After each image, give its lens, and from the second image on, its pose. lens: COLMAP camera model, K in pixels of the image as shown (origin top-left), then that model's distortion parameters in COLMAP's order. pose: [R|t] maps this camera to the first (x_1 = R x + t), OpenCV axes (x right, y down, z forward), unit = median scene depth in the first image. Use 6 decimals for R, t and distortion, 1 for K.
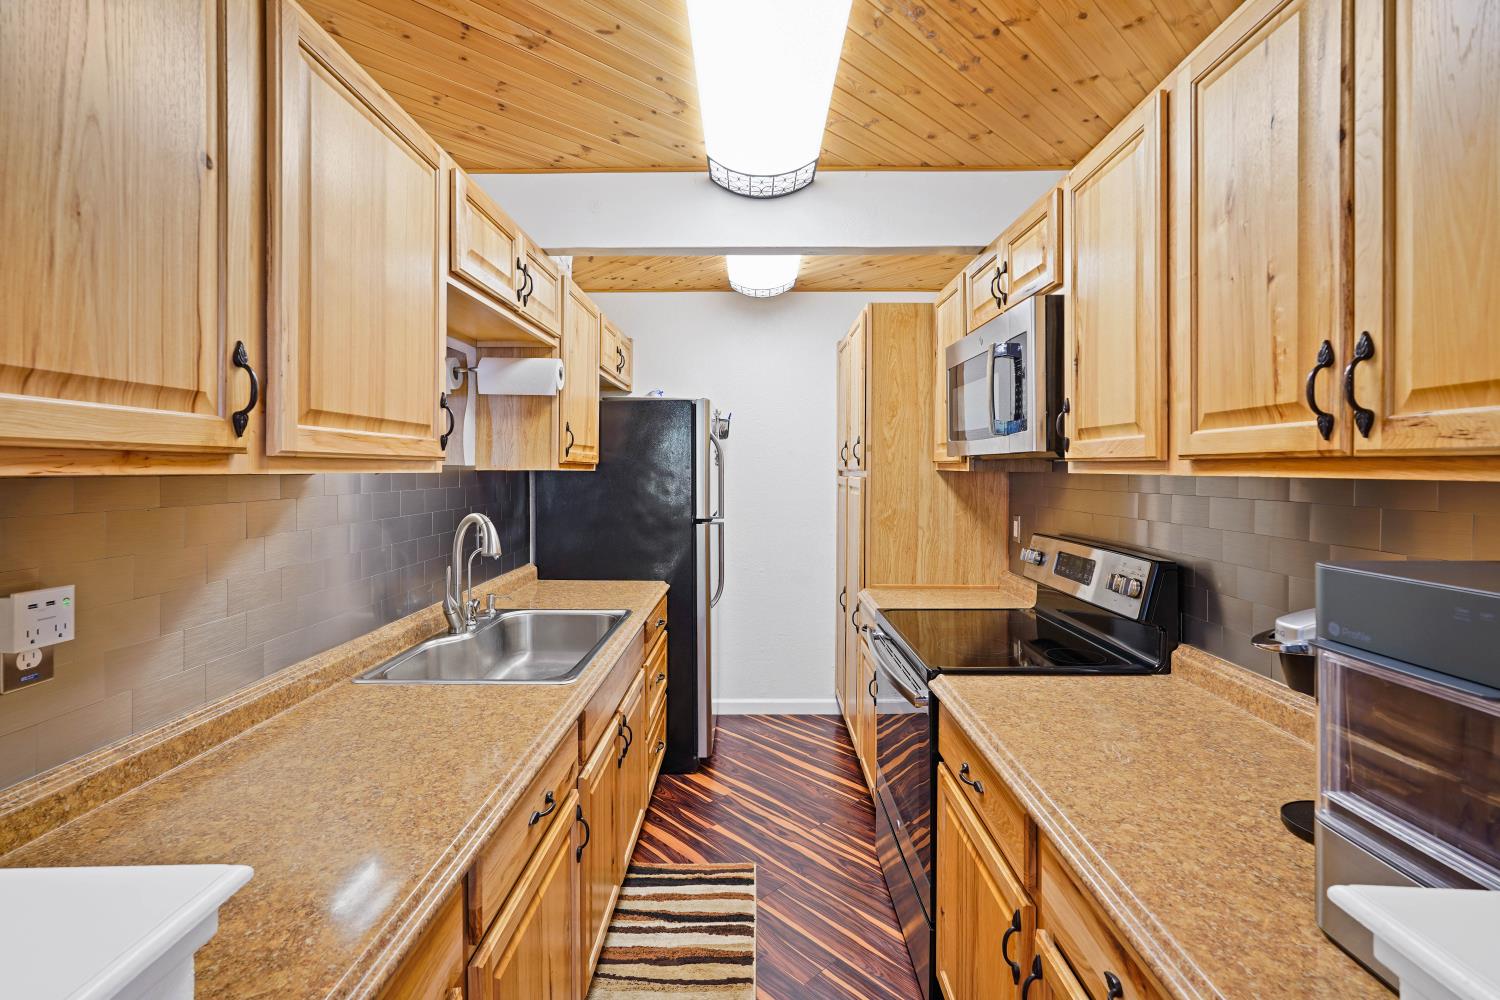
lens RADIAL K [[678.7, 0, 748.6], [0, 678.7, 465.8], [0, 0, 1]] dist [-0.002512, 0.001051]
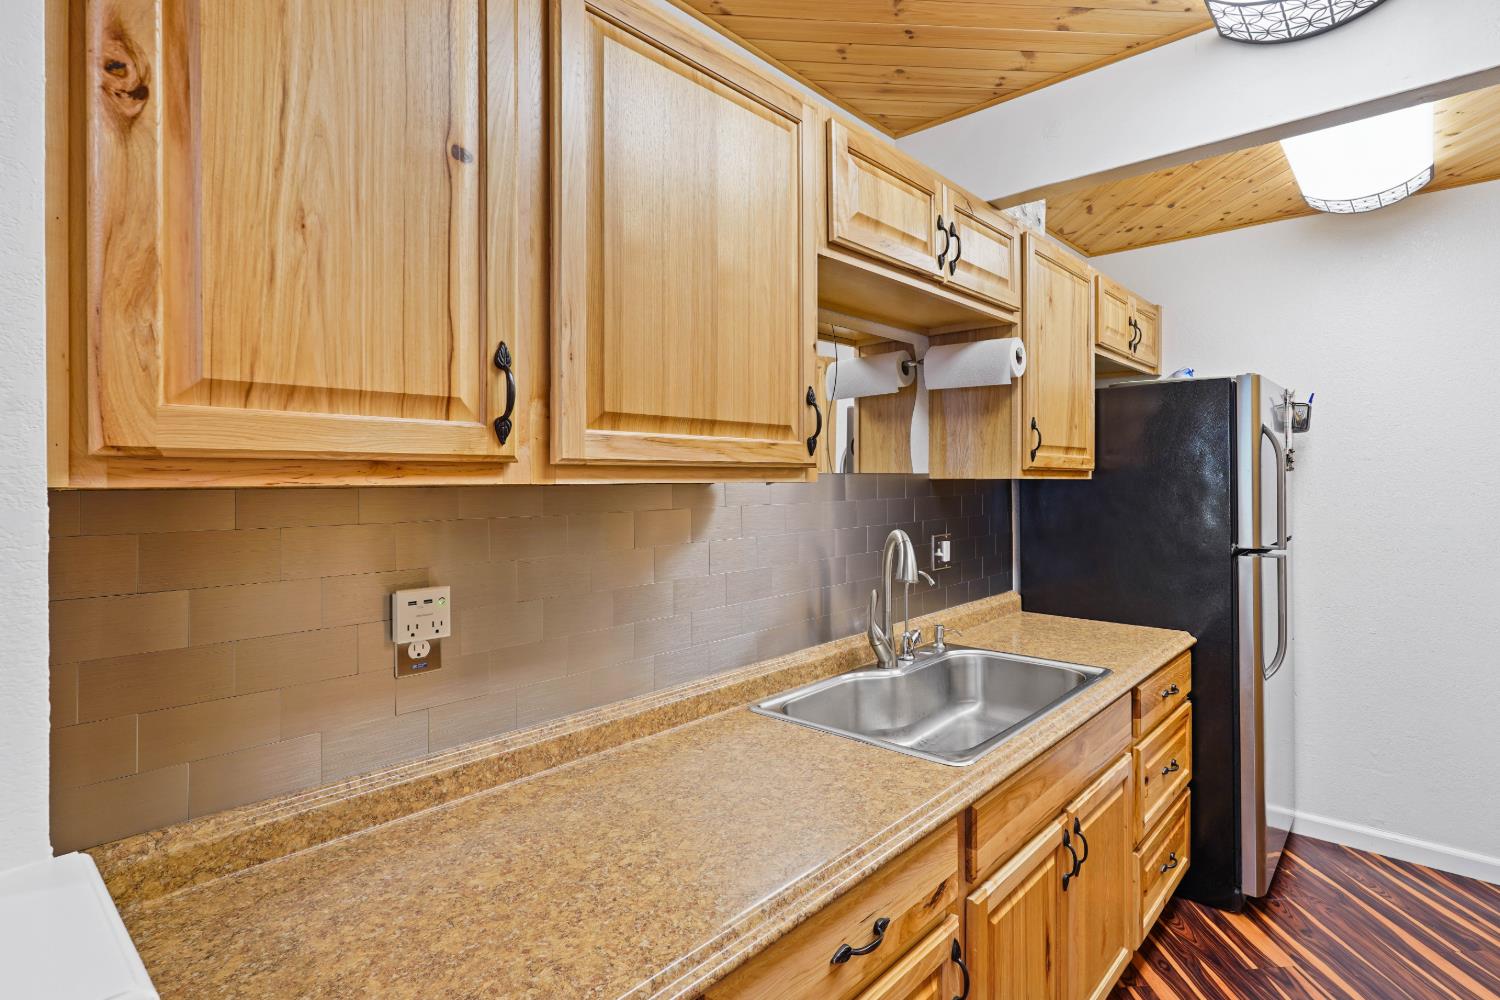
lens RADIAL K [[742.8, 0, 817.6], [0, 742.8, 475.3], [0, 0, 1]] dist [-0.009343, 0.000751]
pose [[0.775439, -0.005074, -0.631402, 0.135227], [0.006635, 0.999978, 0.000112, 0.001367], [0.631388, -0.004276, 0.775455, 0.289328]]
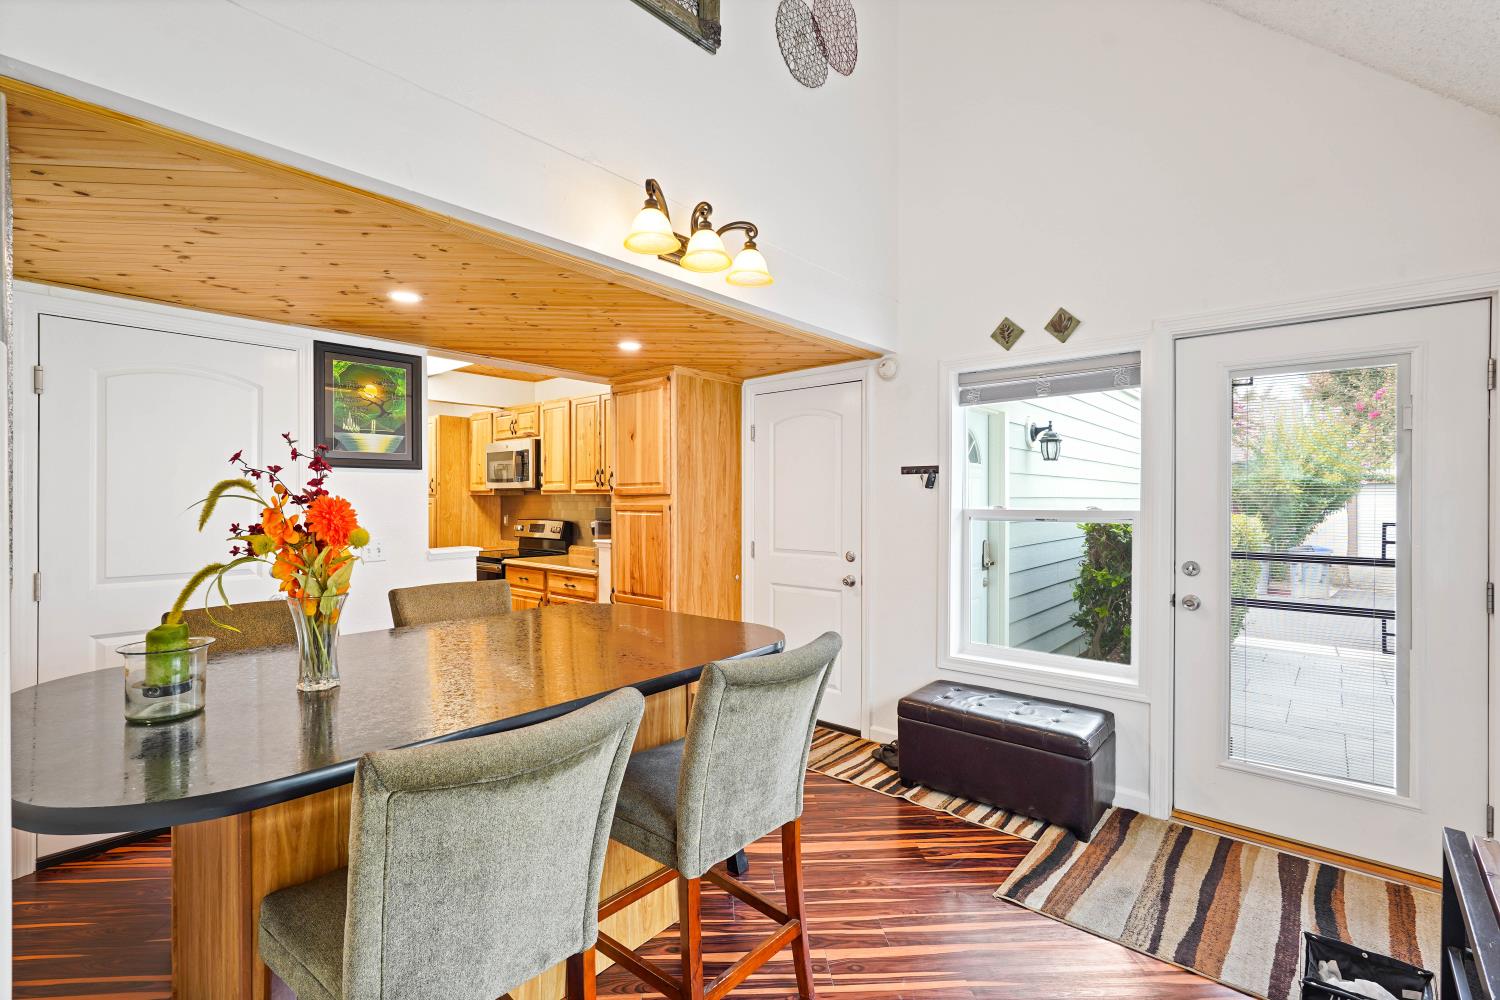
lens RADIAL K [[671.5, 0, 745.7], [0, 671.5, 501.9], [0, 0, 1]] dist [-0.003410, 0.000053]
pose [[0.657427, -0.003121, 0.753512, -1.439768], [-0.002841, 0.999974, 0.006620, 0.024605], [-0.753513, -0.006493, 0.657401, -2.038139]]
